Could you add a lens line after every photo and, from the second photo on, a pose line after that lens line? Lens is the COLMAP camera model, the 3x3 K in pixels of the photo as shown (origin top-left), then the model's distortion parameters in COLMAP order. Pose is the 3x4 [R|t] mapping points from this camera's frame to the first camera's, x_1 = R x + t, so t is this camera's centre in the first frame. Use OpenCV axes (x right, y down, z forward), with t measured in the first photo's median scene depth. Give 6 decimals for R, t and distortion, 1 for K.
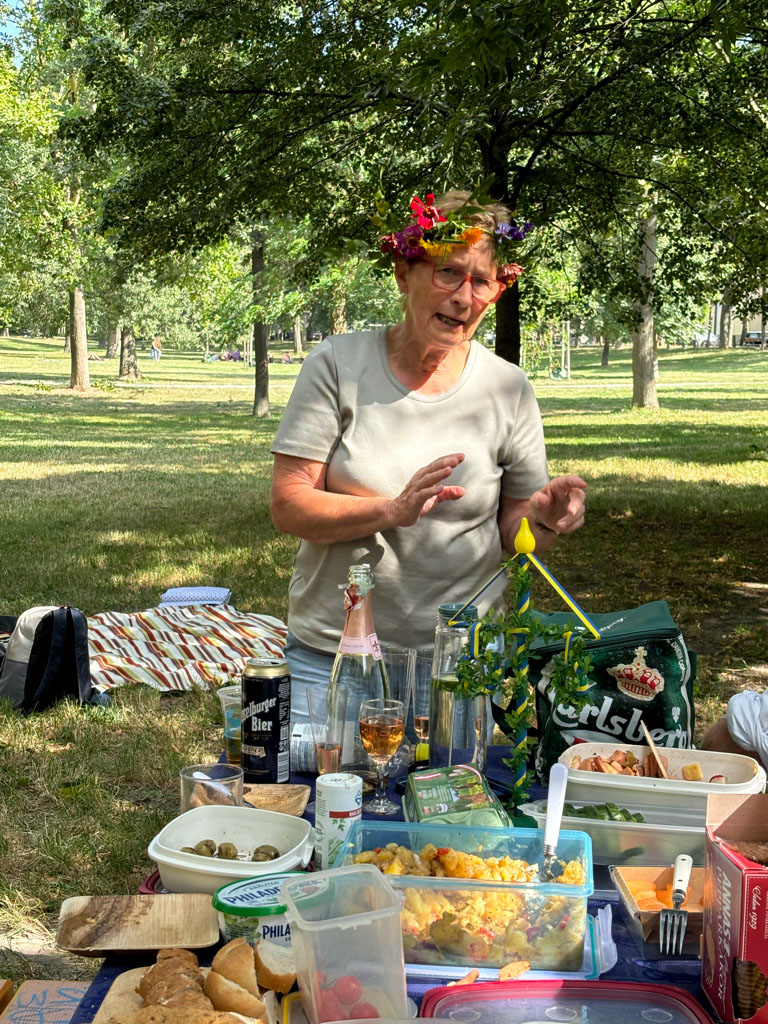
lens RADIAL K [[1593.3, 0, 385.5], [0, 1593.3, 512.3], [0, 0, 1]] dist [0.070899, 0.000000]
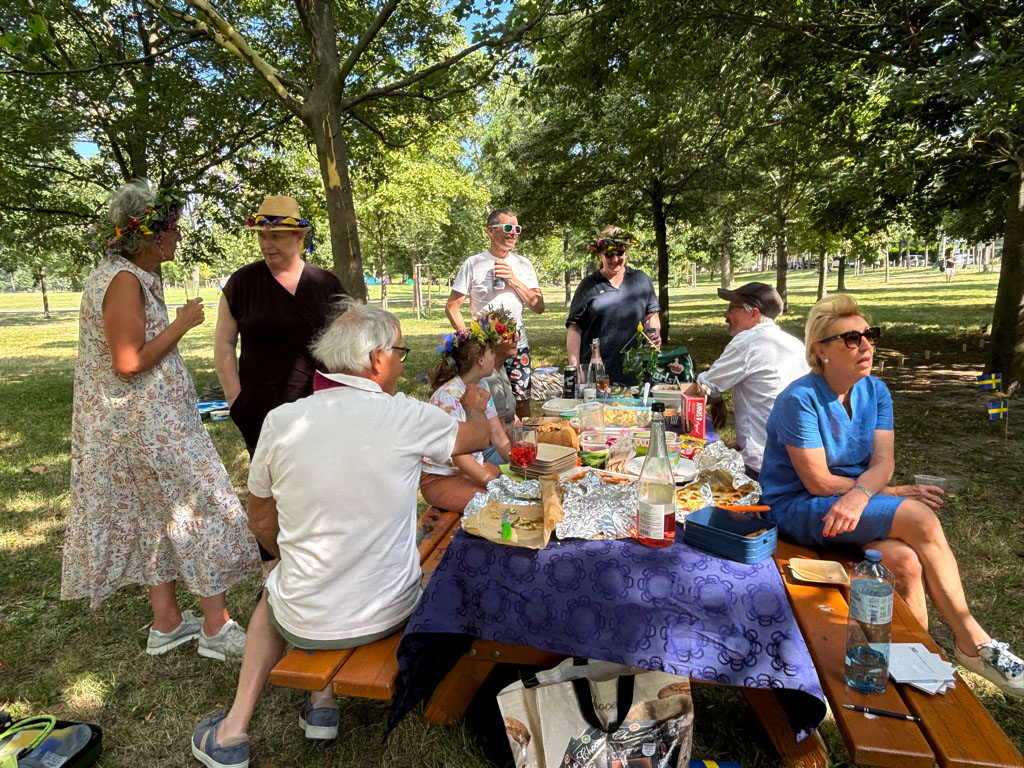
lens RADIAL K [[678.5, 0, 509.5], [0, 678.5, 385.0], [0, 0, 1]] dist [0.008631, 0.000289]
pose [[0.985803, -0.019889, -0.166724, 0.012709], [0.028228, 0.998458, 0.047799, 0.017723], [0.165517, -0.051826, 0.984844, -0.157993]]
